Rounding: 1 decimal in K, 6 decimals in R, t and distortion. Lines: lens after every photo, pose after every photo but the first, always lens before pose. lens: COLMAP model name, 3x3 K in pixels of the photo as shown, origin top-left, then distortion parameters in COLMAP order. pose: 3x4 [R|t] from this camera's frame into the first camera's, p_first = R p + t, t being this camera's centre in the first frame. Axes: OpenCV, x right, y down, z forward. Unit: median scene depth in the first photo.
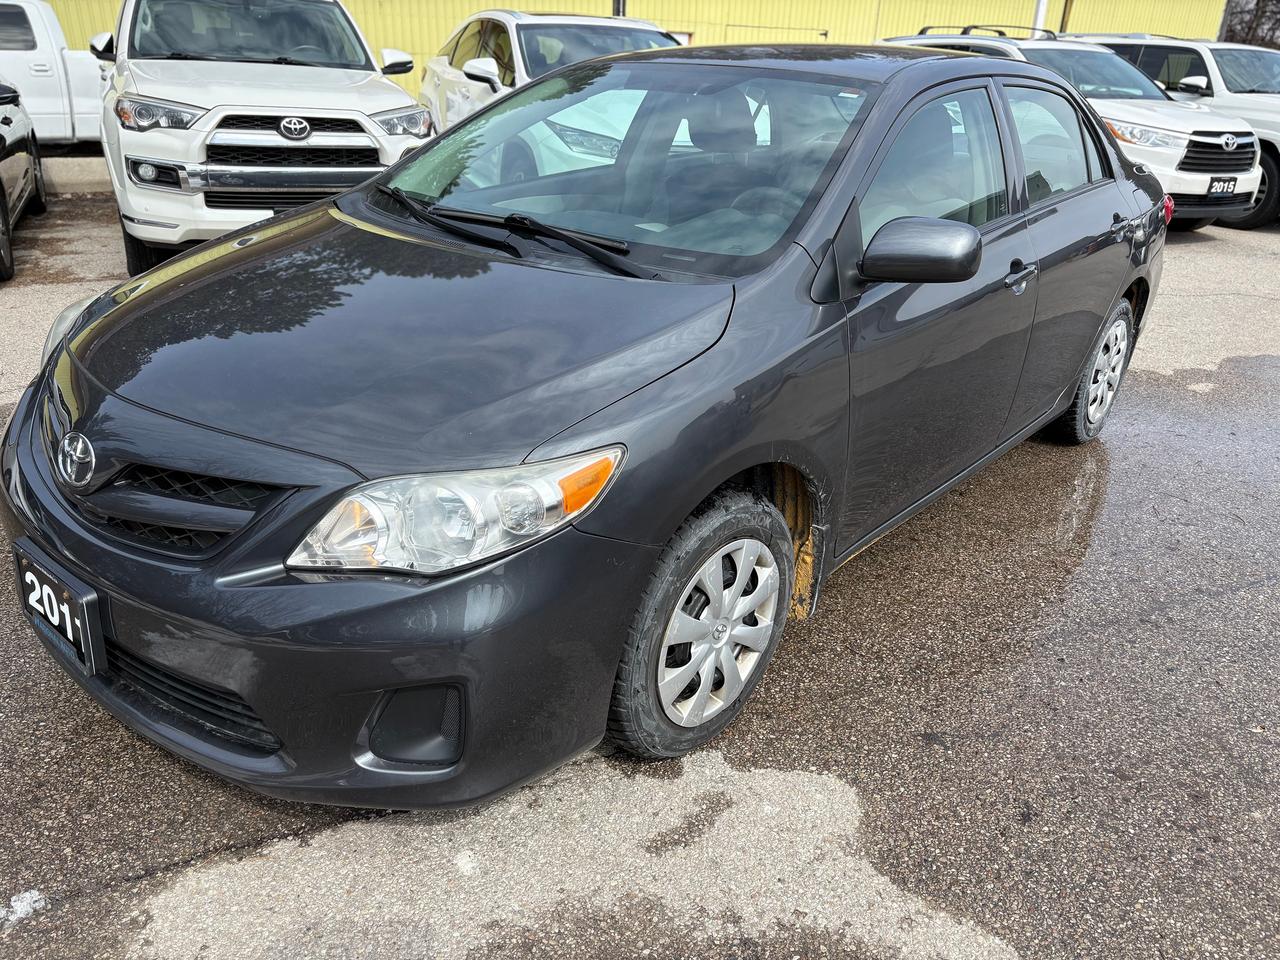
lens RADIAL K [[966.8, 0, 640.0], [0, 966.8, 480.0], [0, 0, 1]] dist [0.048336, -0.051033]
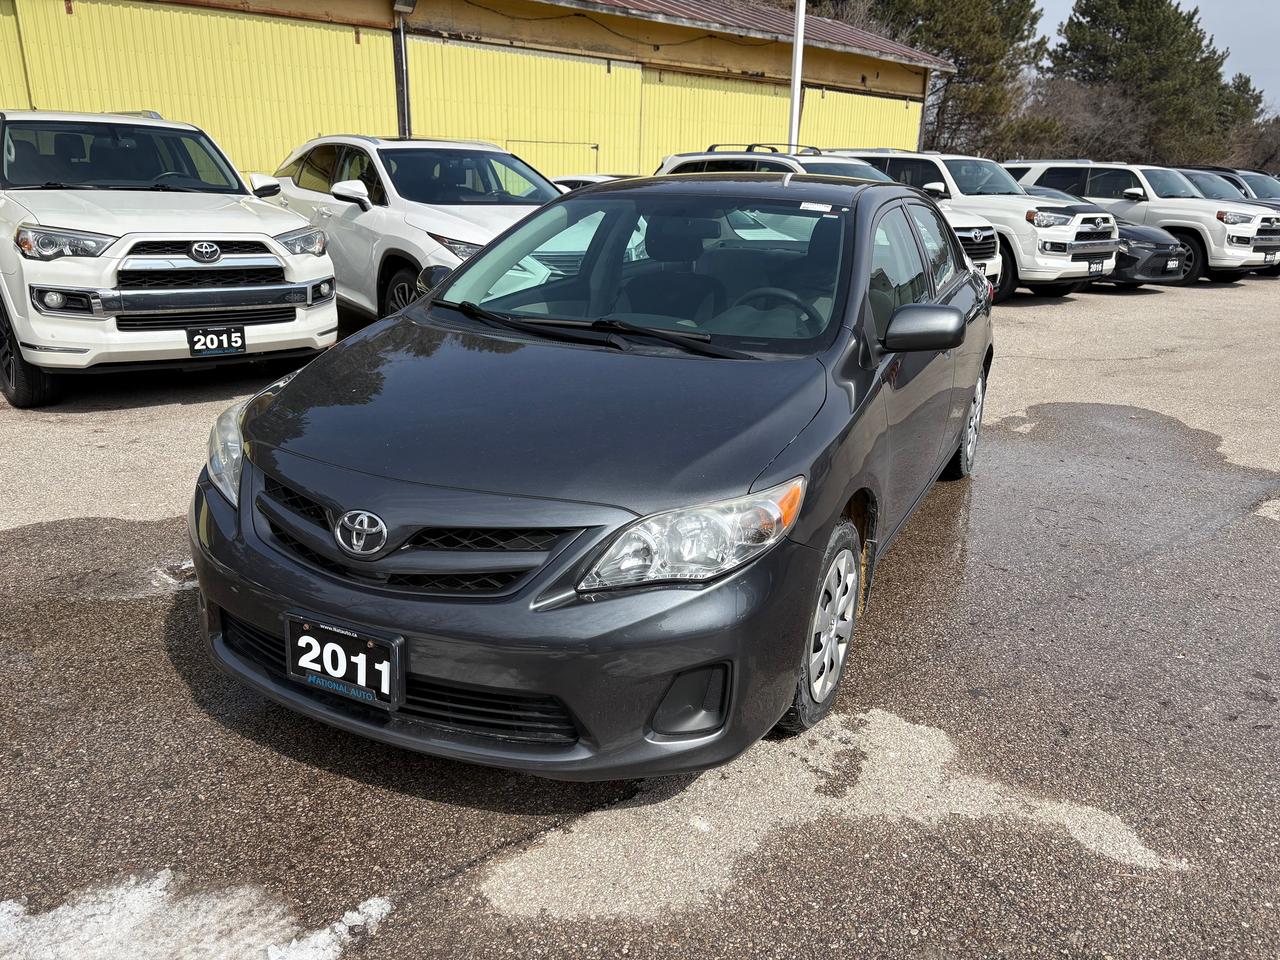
lens RADIAL K [[966.8, 0, 640.0], [0, 966.8, 480.0], [0, 0, 1]] dist [0.048336, -0.051033]
pose [[0.969639, -0.089010, 0.227764, -0.168179], [0.110597, 0.990325, -0.083818, 0.017726], [-0.218100, 0.106463, 0.970102, -0.081506]]
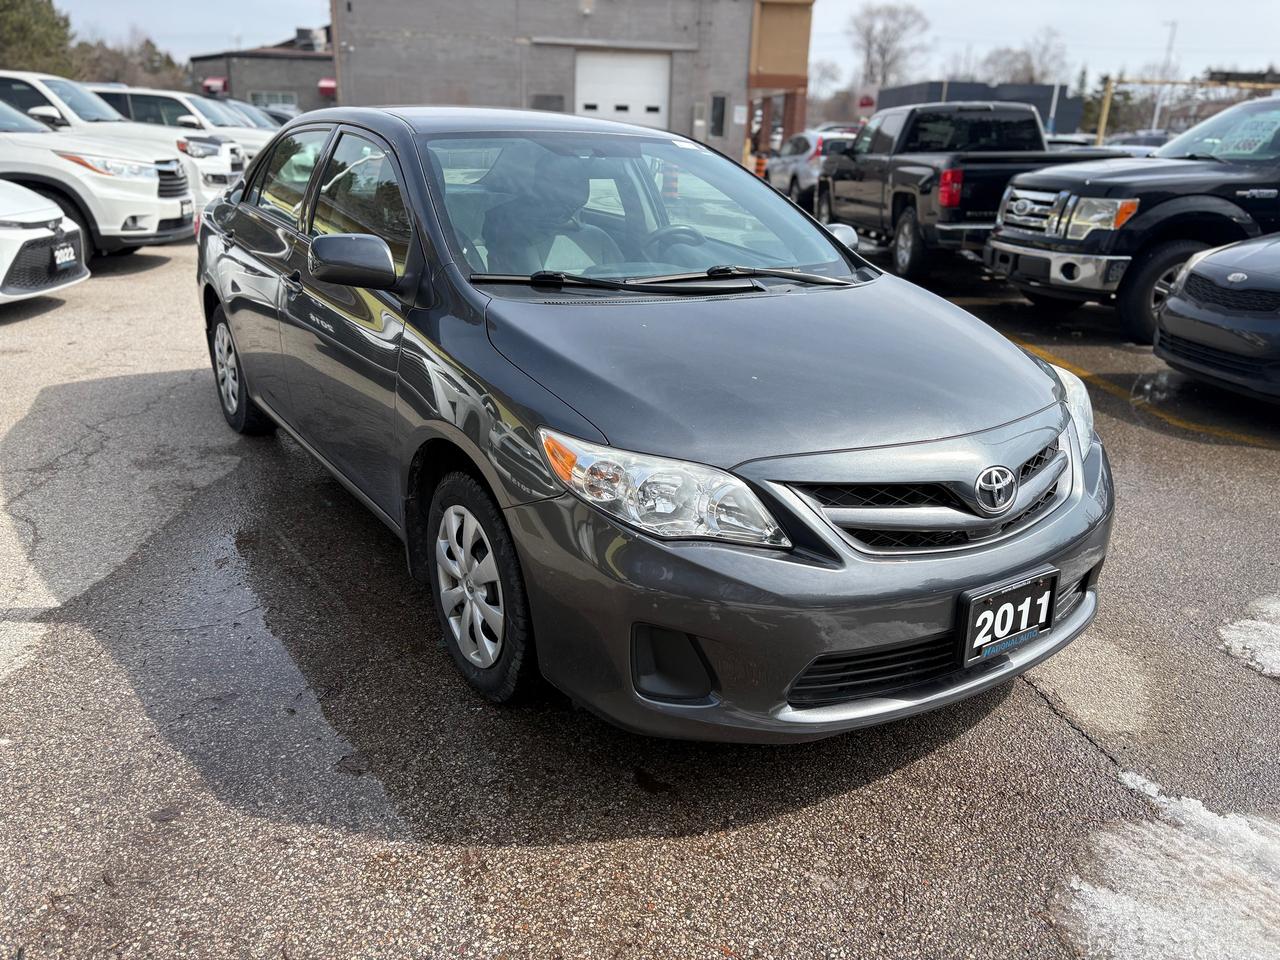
lens RADIAL K [[978.5, 0, 640.0], [0, 978.5, 480.0], [0, 0, 1]] dist [0.003872, -0.001970]
pose [[0.264215, -0.341408, 0.902015, -0.602593], [0.352175, 0.904821, 0.239313, -0.163428], [-0.897866, 0.254437, 0.359303, 0.332810]]
